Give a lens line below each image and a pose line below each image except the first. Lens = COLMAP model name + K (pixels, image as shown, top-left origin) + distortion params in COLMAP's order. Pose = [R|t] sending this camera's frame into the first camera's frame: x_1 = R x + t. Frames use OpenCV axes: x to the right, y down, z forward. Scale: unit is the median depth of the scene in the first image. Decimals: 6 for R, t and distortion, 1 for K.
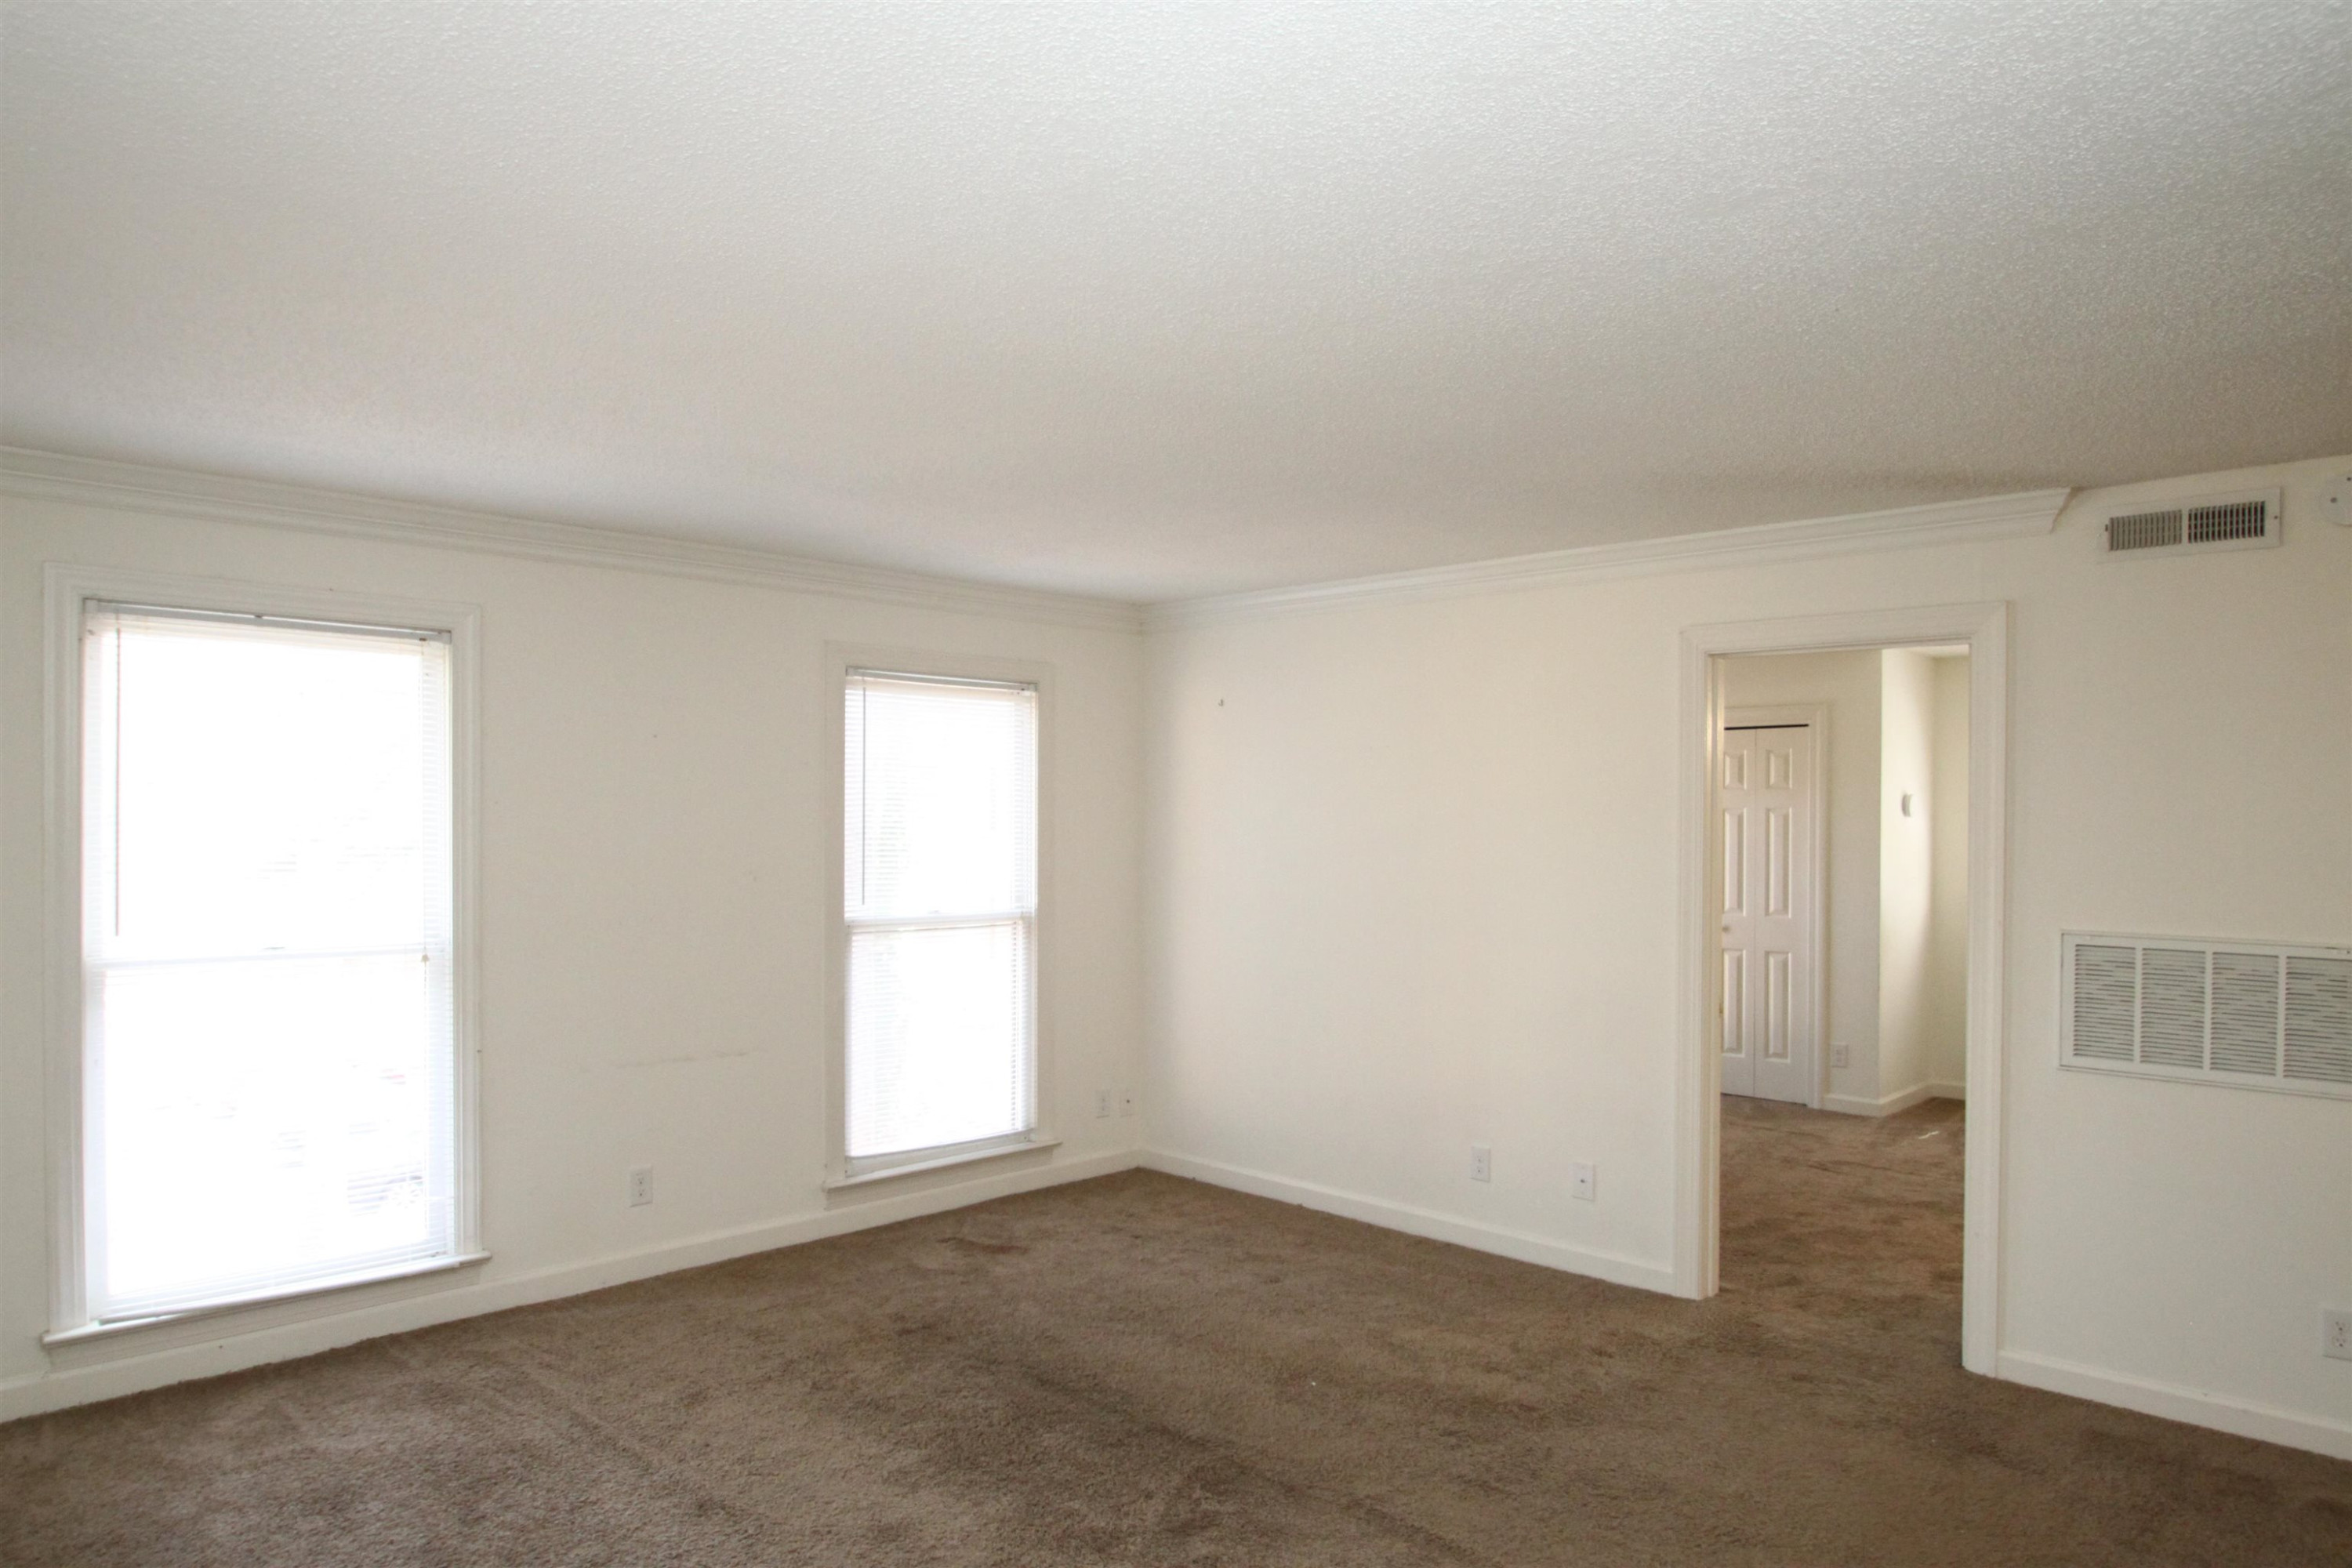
lens RADIAL K [[1463.3, 0, 1175.8], [0, 1463.3, 831.4], [0, 0, 1]] dist [-0.006334, -0.017306]
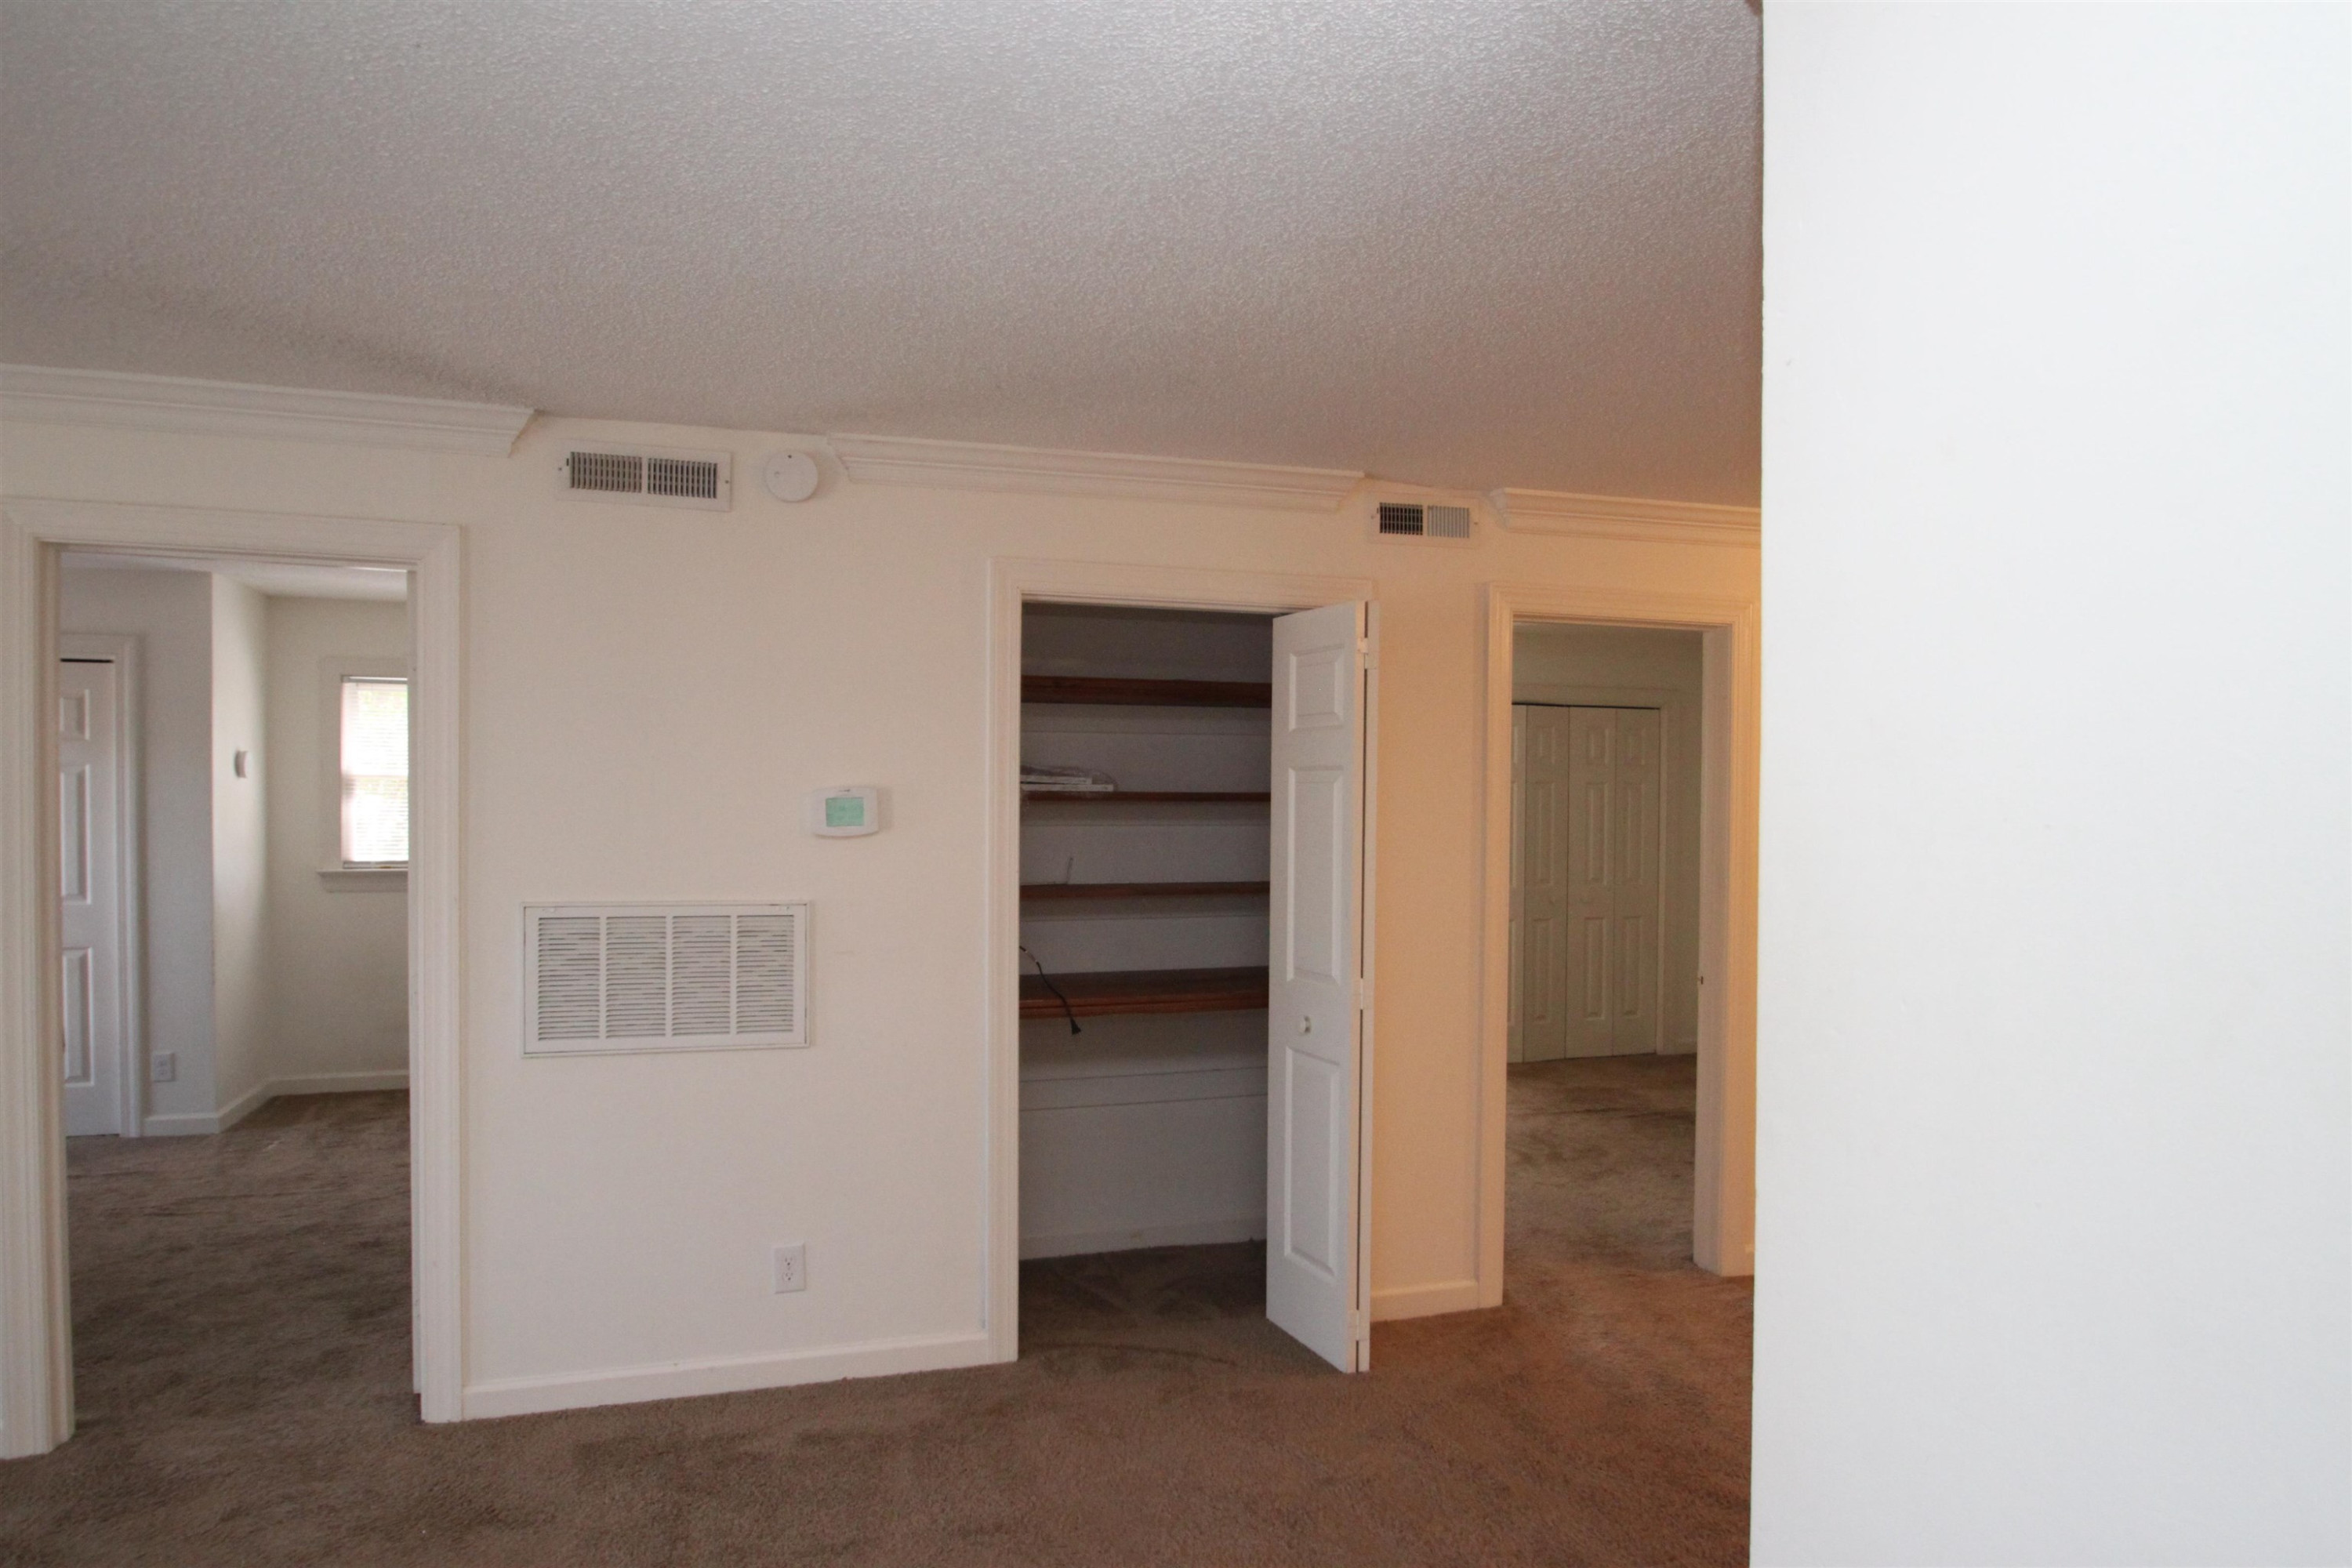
lens RADIAL K [[1463.3, 0, 1175.8], [0, 1463.3, 831.4], [0, 0, 1]] dist [-0.006334, -0.017306]
pose [[0.463482, -0.022844, 0.885812, -0.002362], [0.000442, 0.999673, 0.025549, 0.000603], [-0.886106, -0.011450, 0.463340, 0.228041]]
